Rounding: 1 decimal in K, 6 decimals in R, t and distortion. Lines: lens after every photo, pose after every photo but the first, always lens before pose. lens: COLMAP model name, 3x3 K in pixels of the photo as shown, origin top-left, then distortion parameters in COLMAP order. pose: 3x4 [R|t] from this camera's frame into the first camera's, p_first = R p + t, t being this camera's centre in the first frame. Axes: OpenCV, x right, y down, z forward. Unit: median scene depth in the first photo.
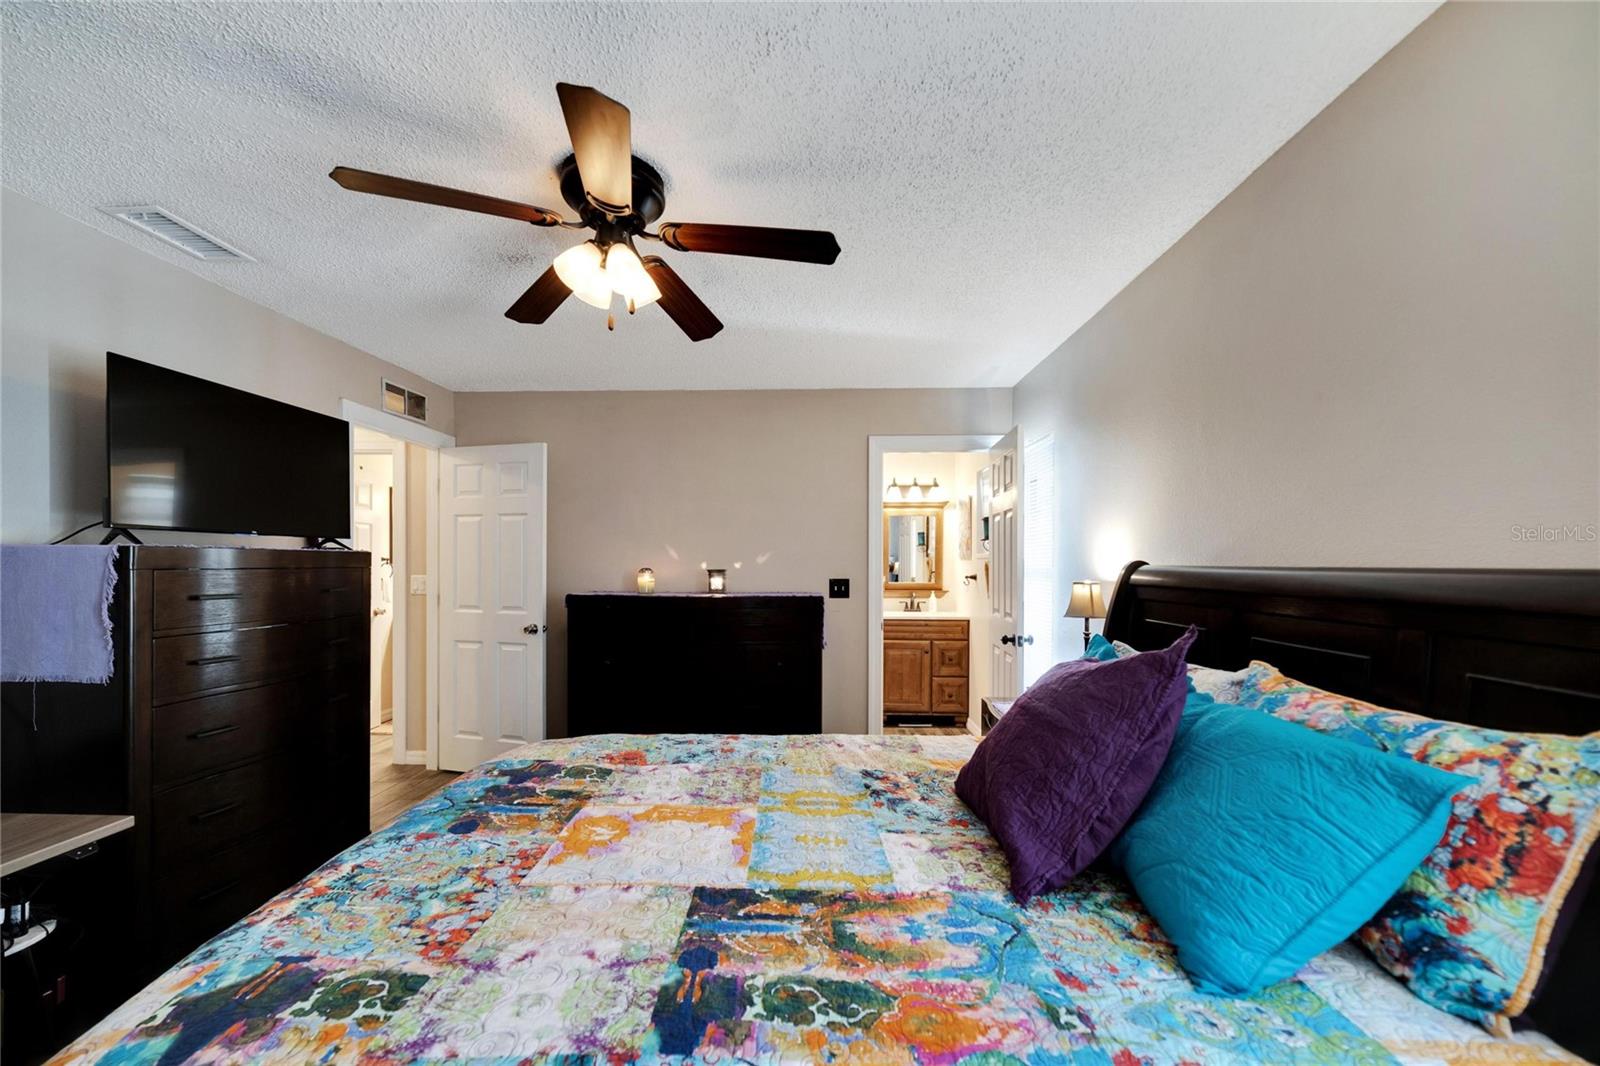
lens RADIAL K [[611.9, 0, 774.8], [0, 611.9, 563.3], [0, 0, 1]] dist [-0.002484, 0.000446]
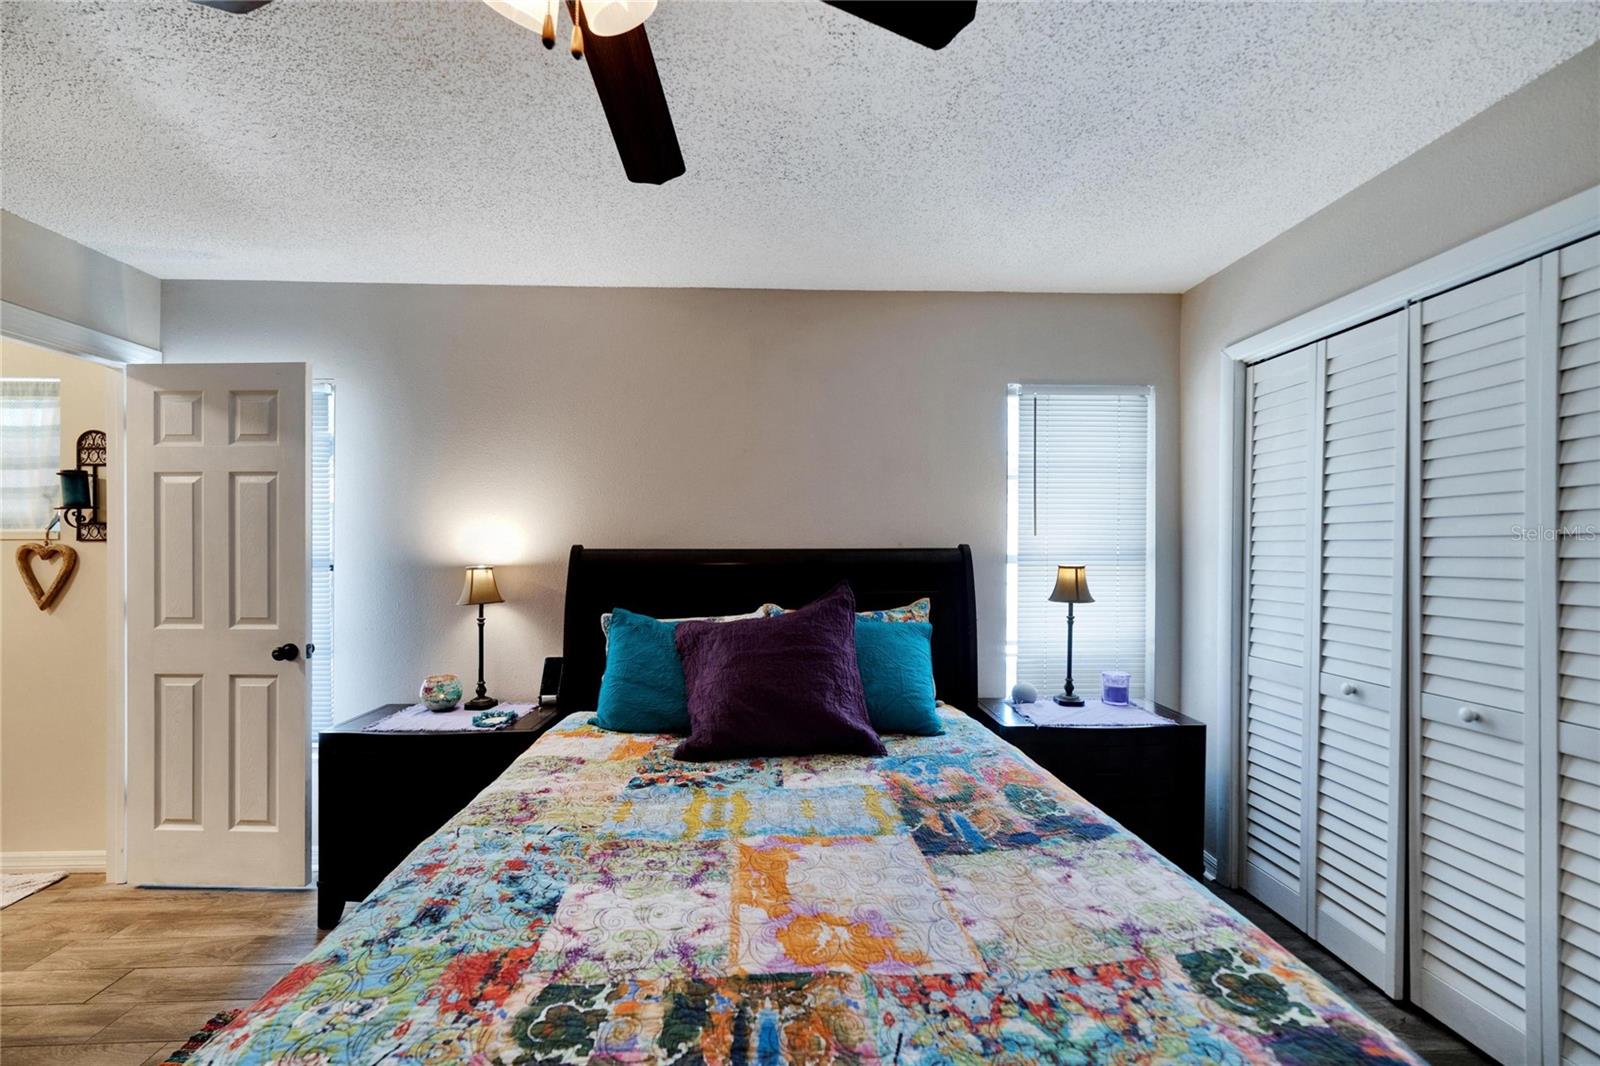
lens RADIAL K [[641.1, 0, 786.1], [0, 641.1, 548.0], [0, 0, 1]] dist [-0.003695, 0.002182]
pose [[-0.096536, -0.001550, 0.995328, -1.210914], [0.002632, 0.999995, 0.001813, 0.001987], [-0.995326, 0.002795, -0.096532, 1.357365]]
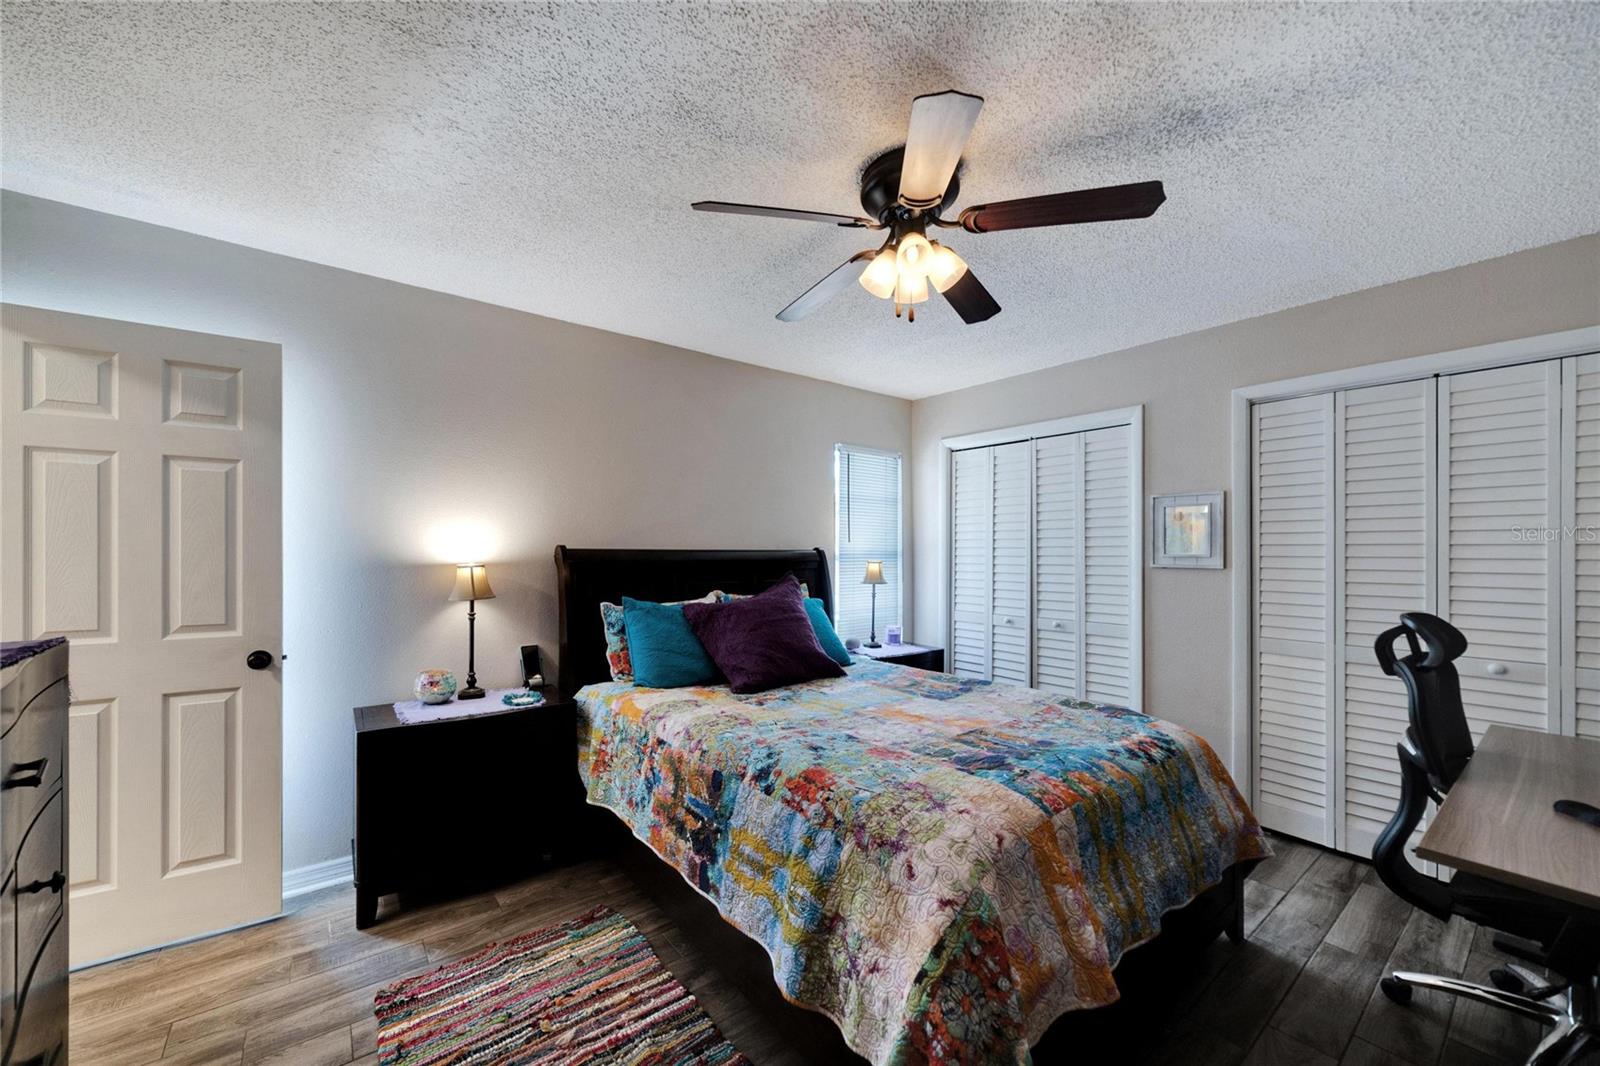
lens RADIAL K [[641.1, 0, 799.5], [0, 641.1, 541.7], [0, 0, 1]] dist [-0.003695, 0.002182]
pose [[-0.679352, 0.004307, 0.733800, -1.459262], [-0.006294, 0.999912, -0.011695, 0.002927], [-0.733786, -0.012564, -0.679265, 2.934540]]
